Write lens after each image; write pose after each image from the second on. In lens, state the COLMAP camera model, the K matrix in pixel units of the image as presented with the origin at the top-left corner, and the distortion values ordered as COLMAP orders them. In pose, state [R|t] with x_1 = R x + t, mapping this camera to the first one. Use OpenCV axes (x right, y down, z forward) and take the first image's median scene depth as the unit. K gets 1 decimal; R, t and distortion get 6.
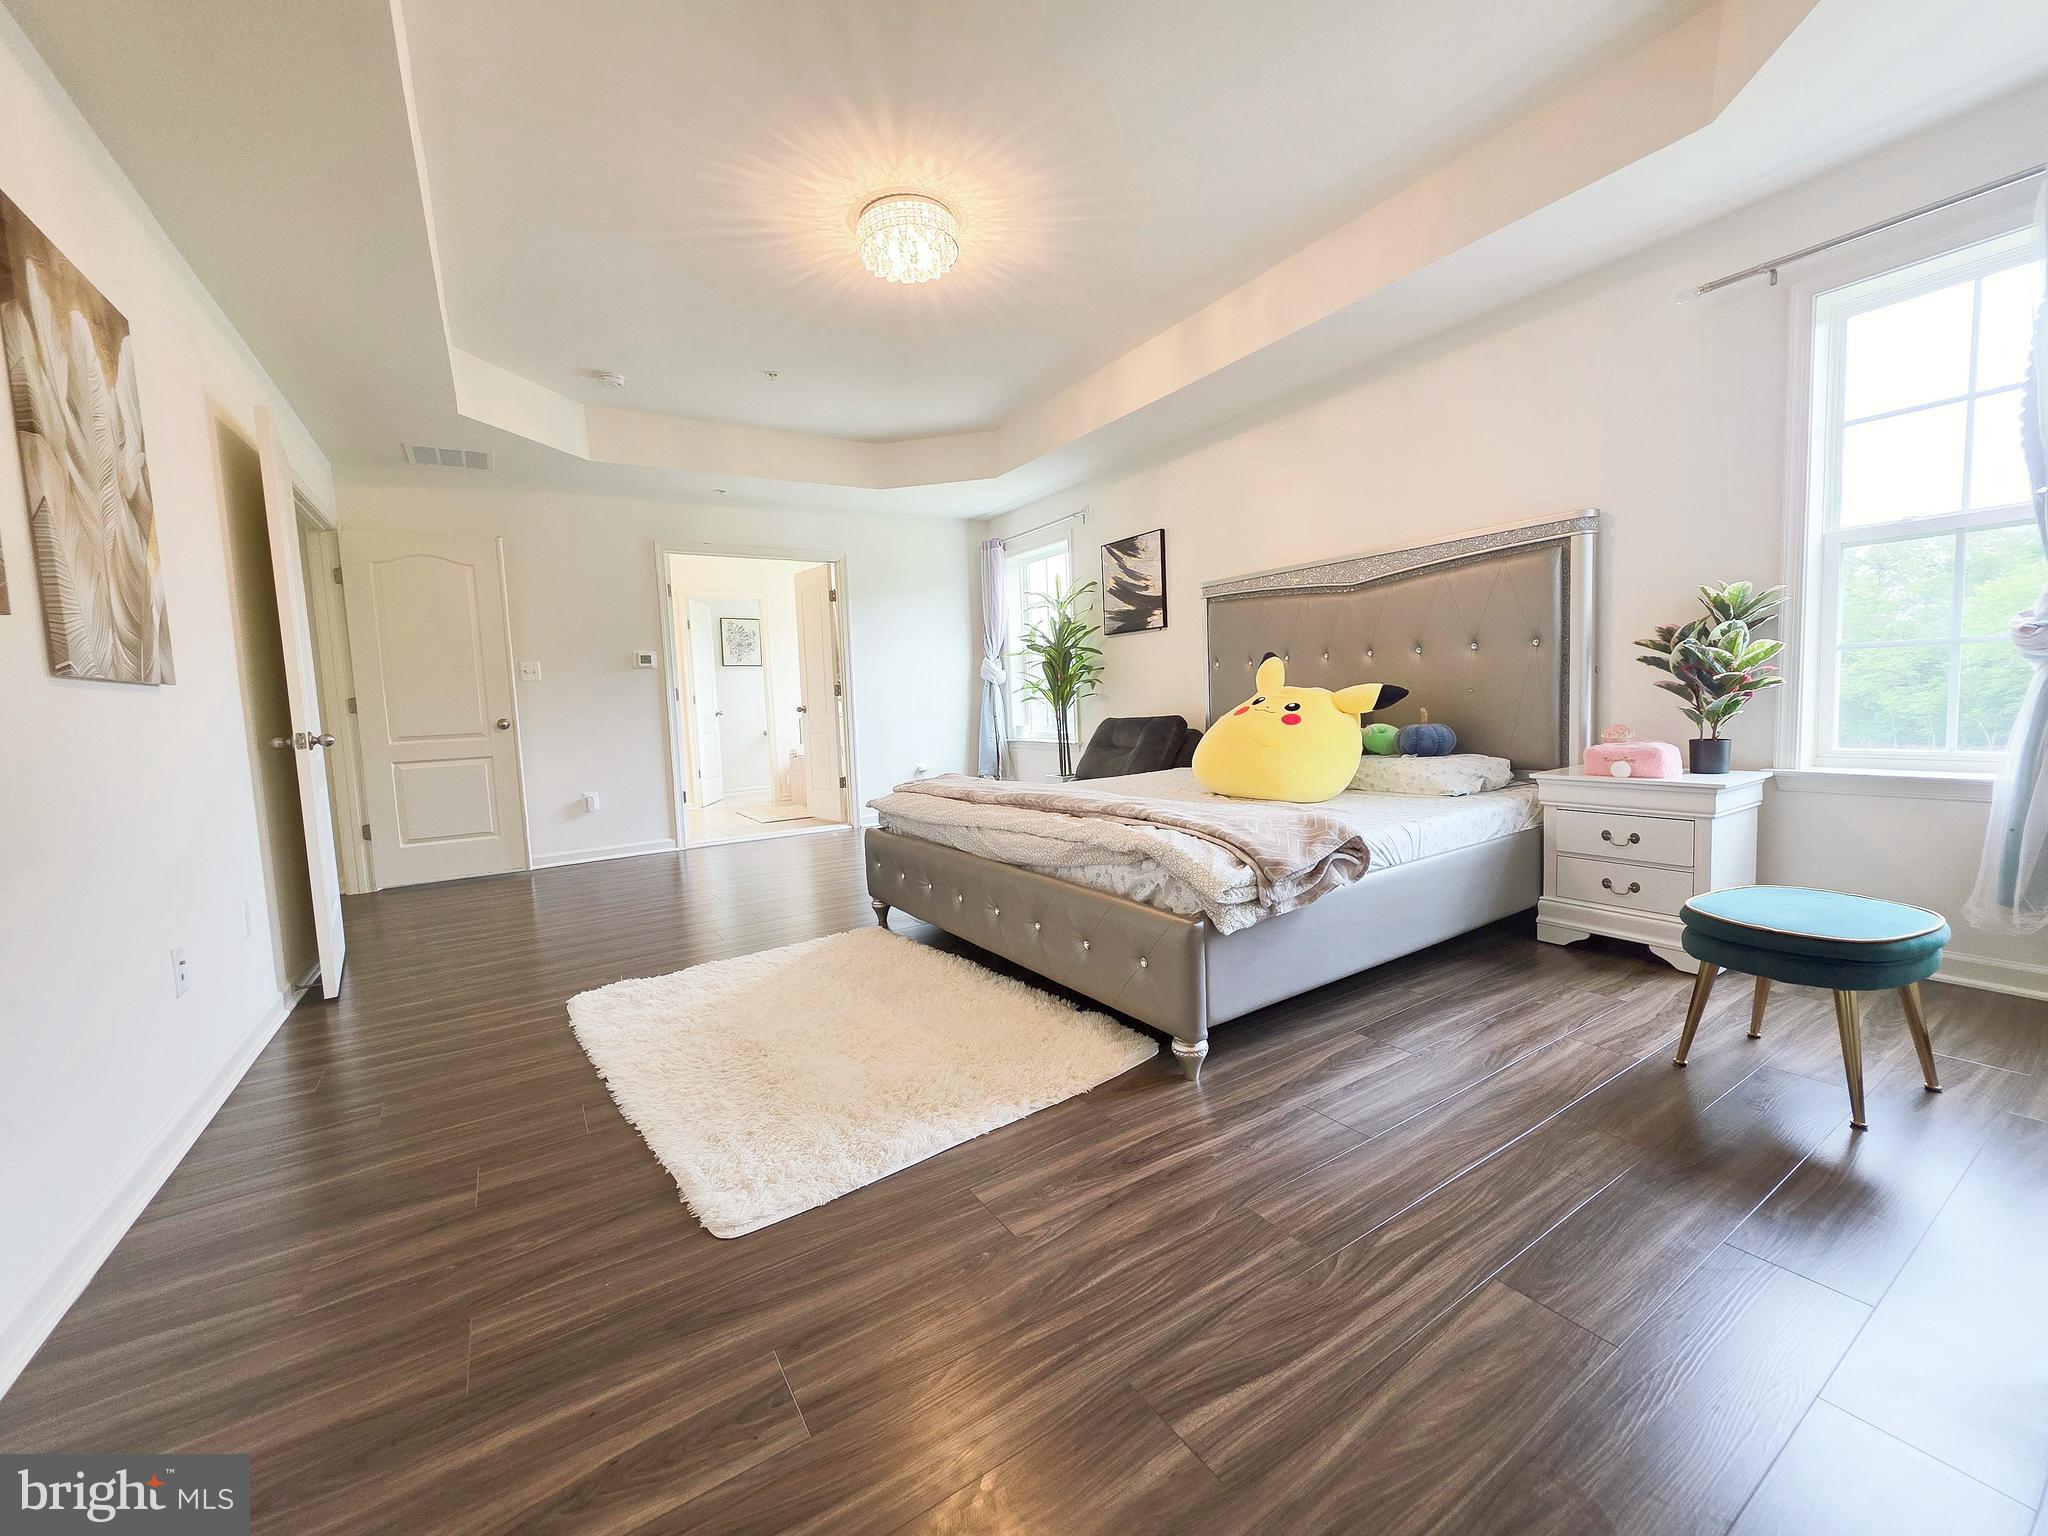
lens RADIAL K [[819.0, 0, 1019.7], [0, 819.0, 768.4], [0, 0, 1]] dist [-0.000458, 0.001391]
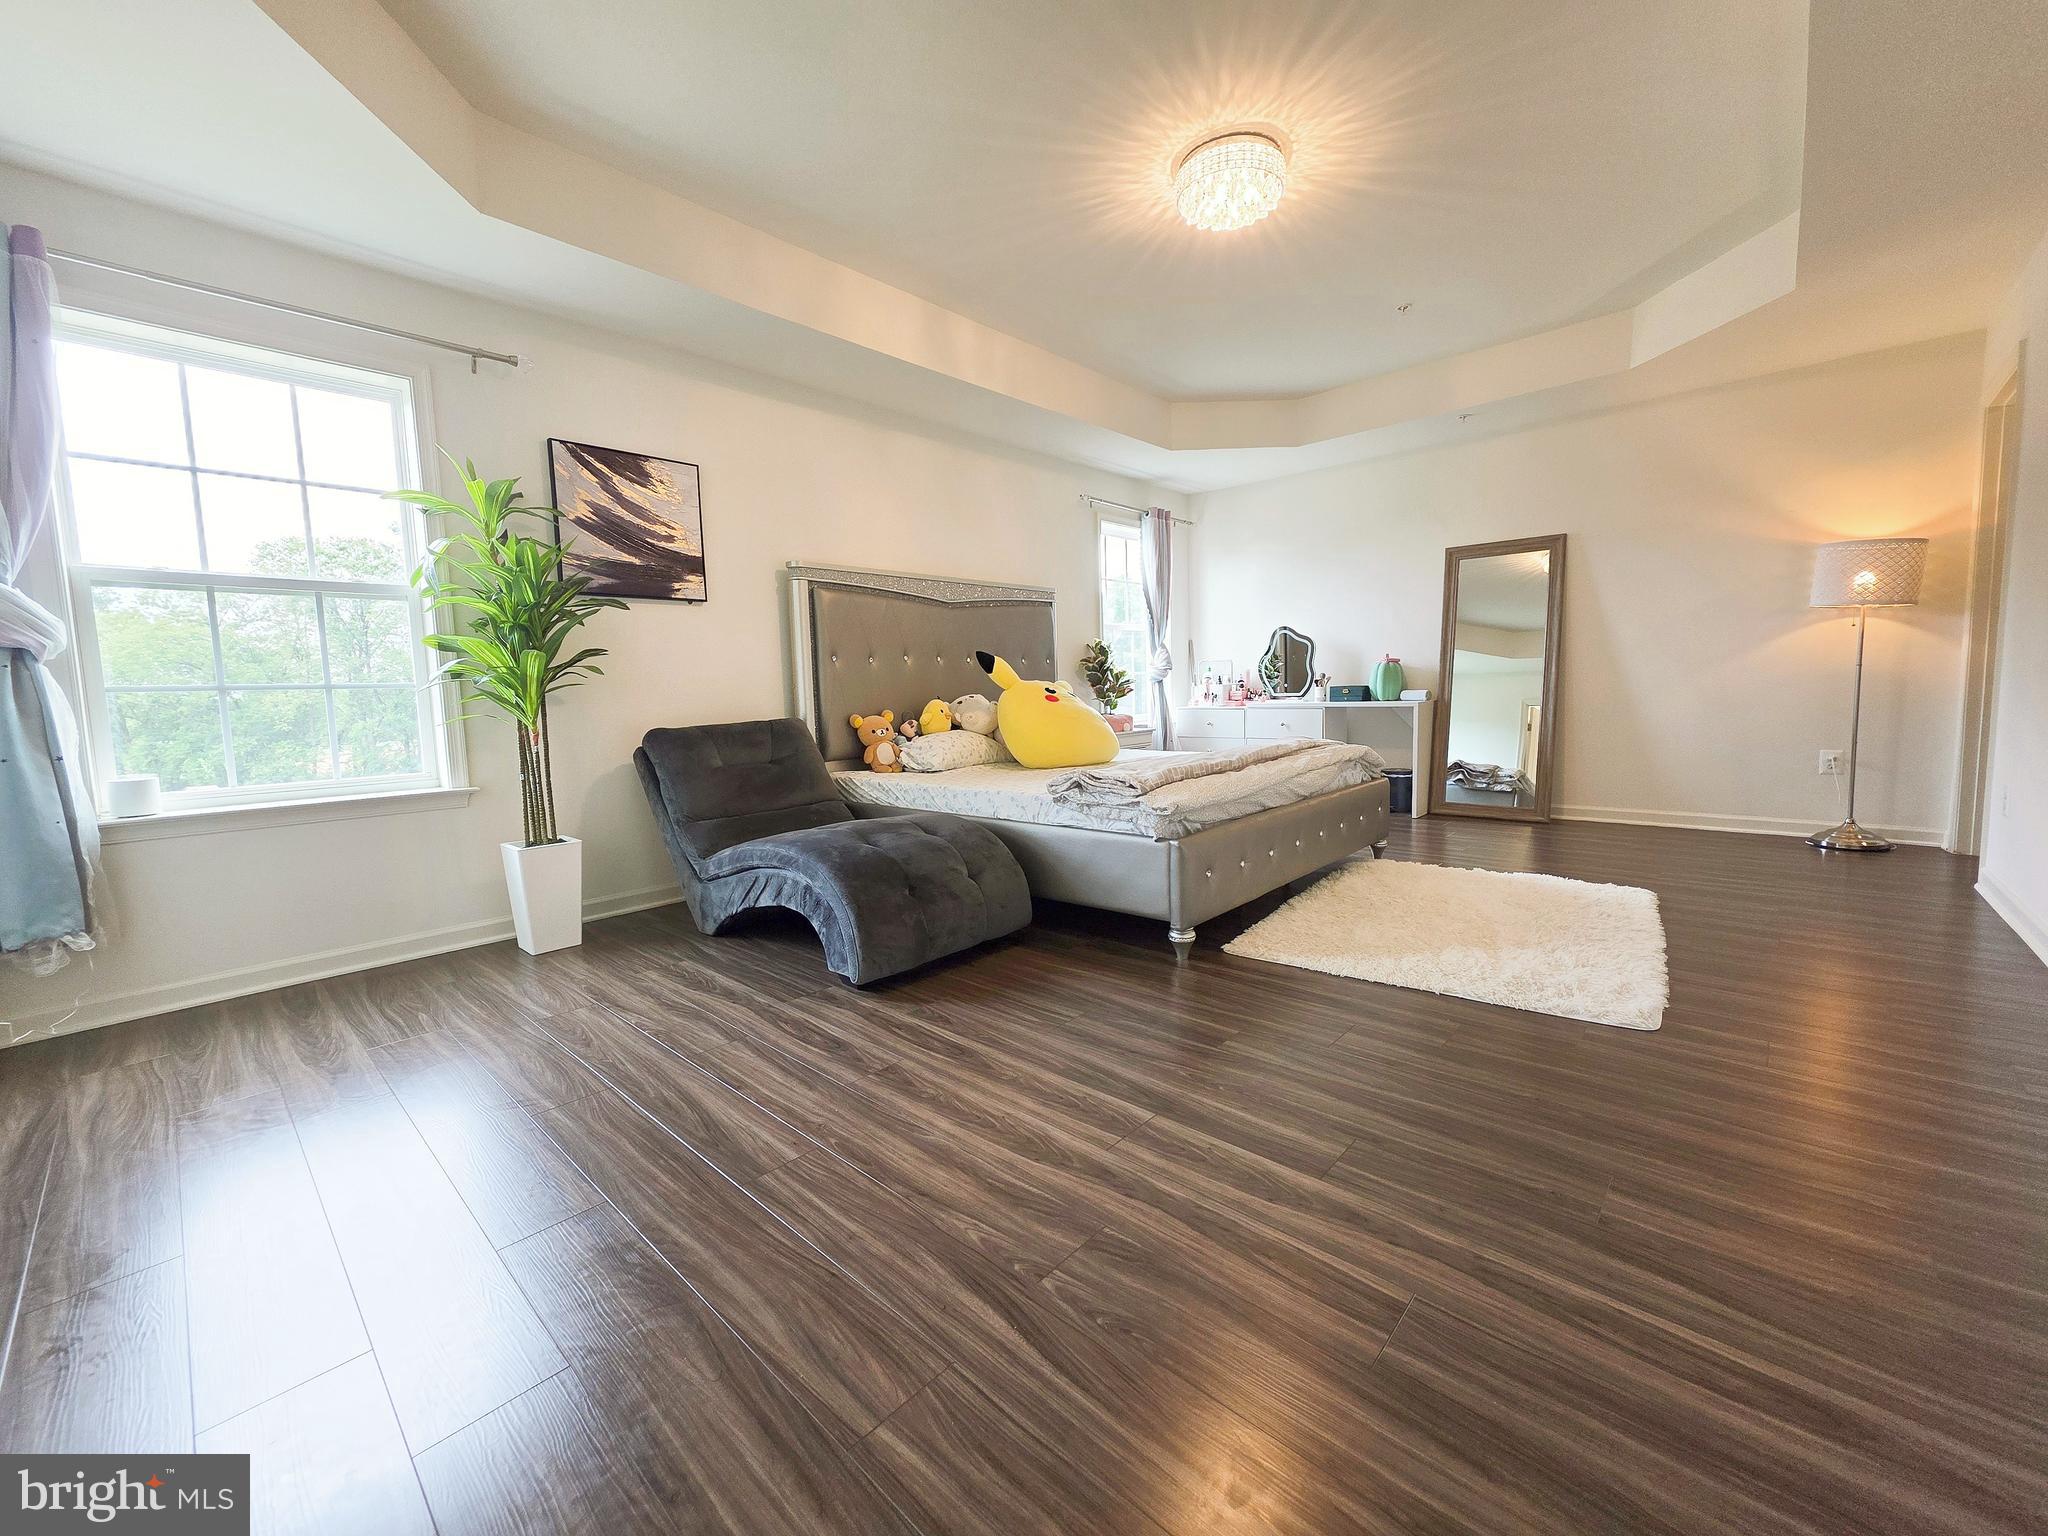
lens RADIAL K [[819.0, 0, 1026.4], [0, 819.0, 758.4], [0, 0, 1]] dist [-0.000458, 0.001391]
pose [[-0.254806, -0.035614, 0.966336, -0.597412], [0.120773, 0.990325, 0.068344, -0.047229], [-0.959420, 0.134122, -0.248040, 0.905884]]
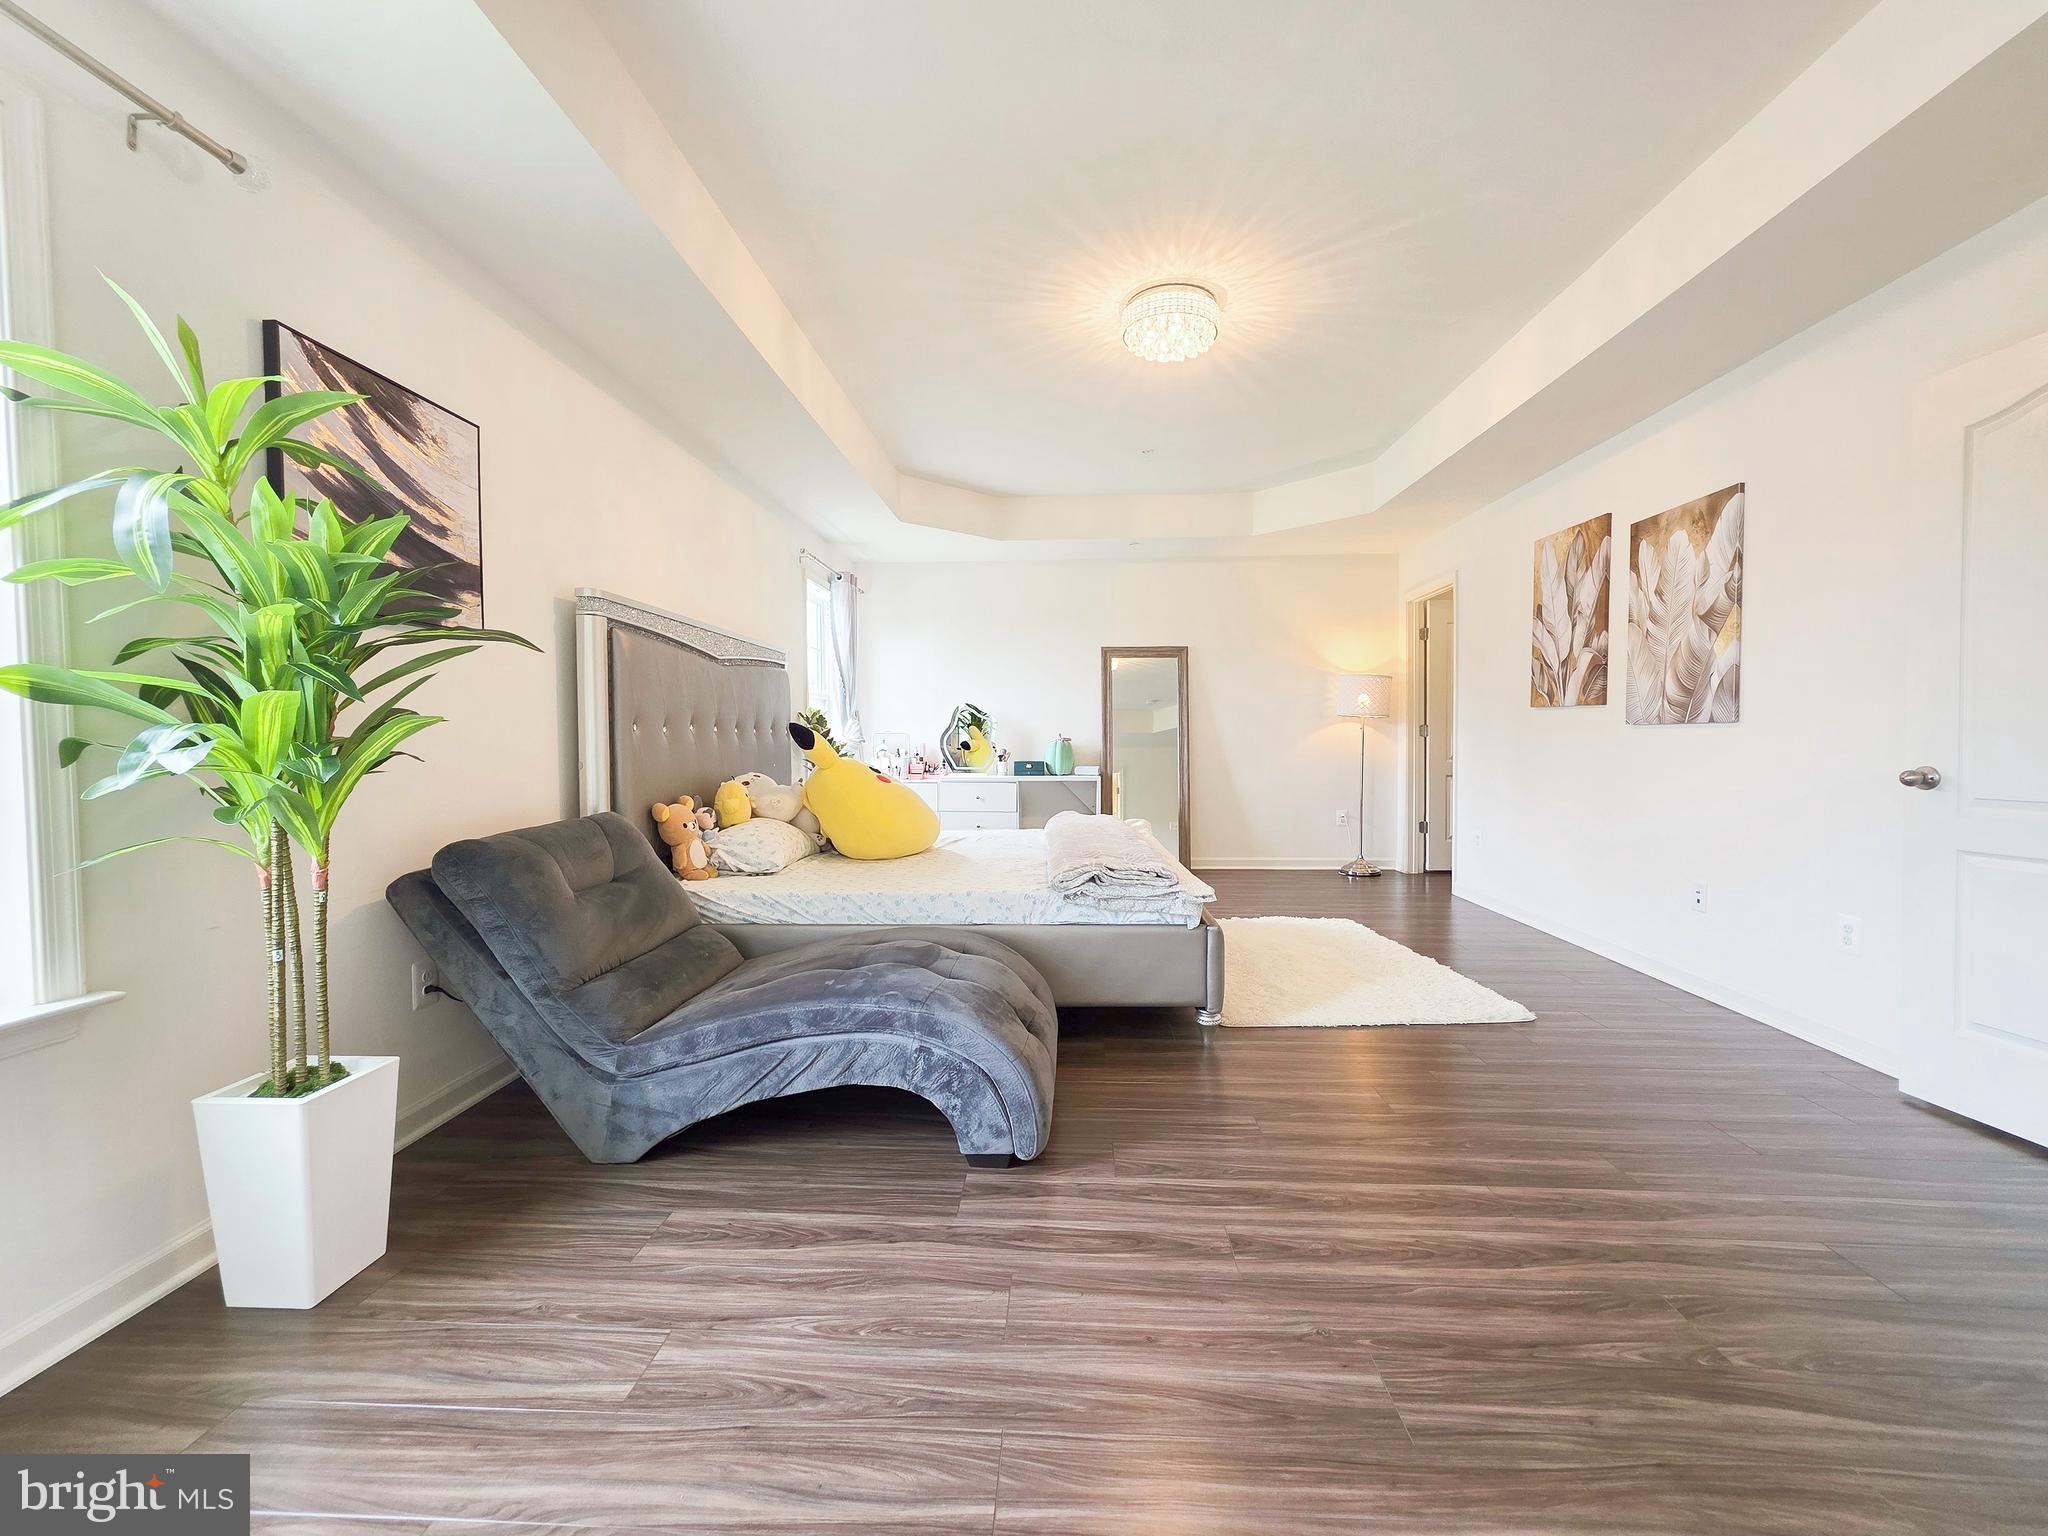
lens RADIAL K [[819.0, 0, 1027.2], [0, 819.0, 758.7], [0, 0, 1]] dist [-0.000458, 0.001391]
pose [[-0.815685, 0.029259, 0.577756, -0.339843], [0.086487, 0.993664, 0.071783, -0.106225], [-0.571994, 0.108520, -0.813047, 1.184747]]
